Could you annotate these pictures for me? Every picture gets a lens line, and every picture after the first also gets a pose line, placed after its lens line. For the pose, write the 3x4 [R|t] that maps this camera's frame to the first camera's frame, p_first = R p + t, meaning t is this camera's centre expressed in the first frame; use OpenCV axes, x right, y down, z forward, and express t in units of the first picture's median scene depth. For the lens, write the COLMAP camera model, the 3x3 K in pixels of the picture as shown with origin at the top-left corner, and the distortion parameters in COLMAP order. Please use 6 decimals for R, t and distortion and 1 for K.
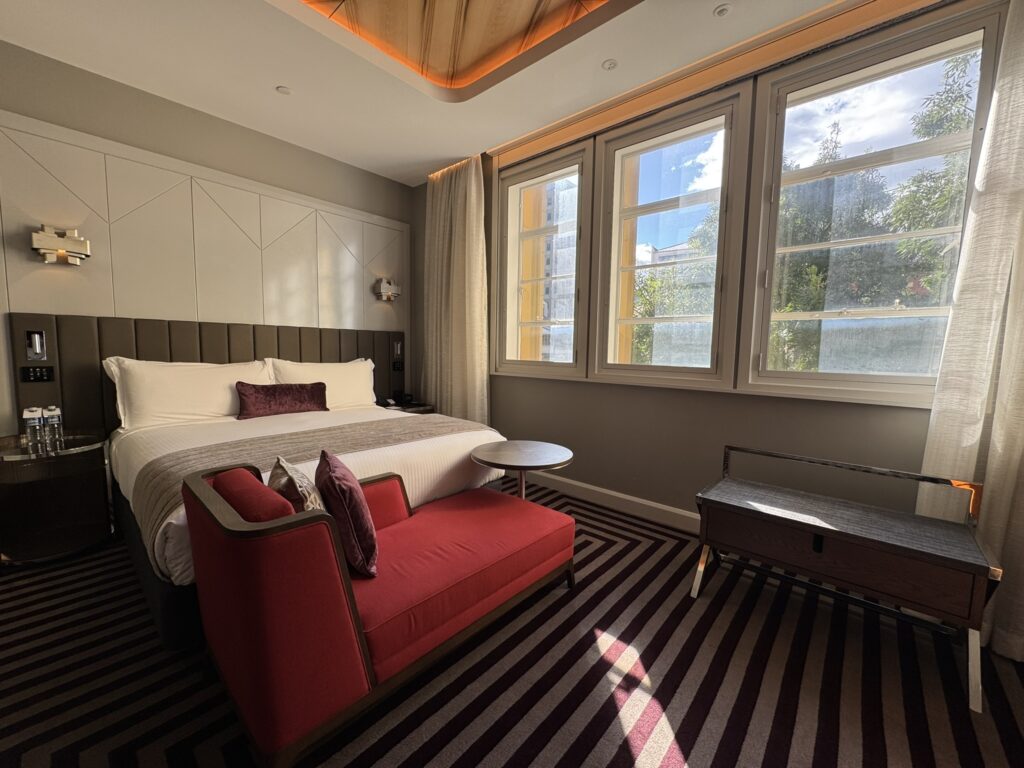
lens RADIAL K [[407.1, 0, 510.4], [0, 407.1, 385.6], [0, 0, 1]] dist [-0.002515, -0.000345]
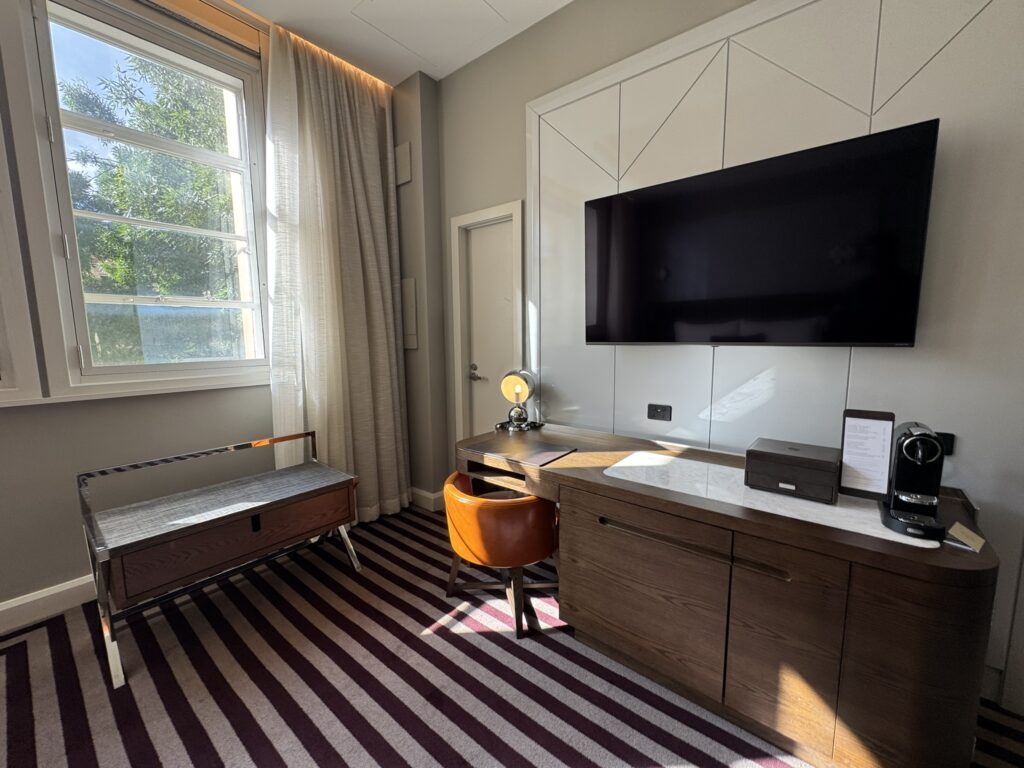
lens RADIAL K [[407.1, 0, 512.5], [0, 407.1, 385.2], [0, 0, 1]] dist [-0.002515, -0.000345]
pose [[-0.048451, -0.135581, 0.989581, -0.236705], [0.099132, 0.985200, 0.139834, -0.040577], [-0.993894, 0.104875, -0.034294, 0.292891]]
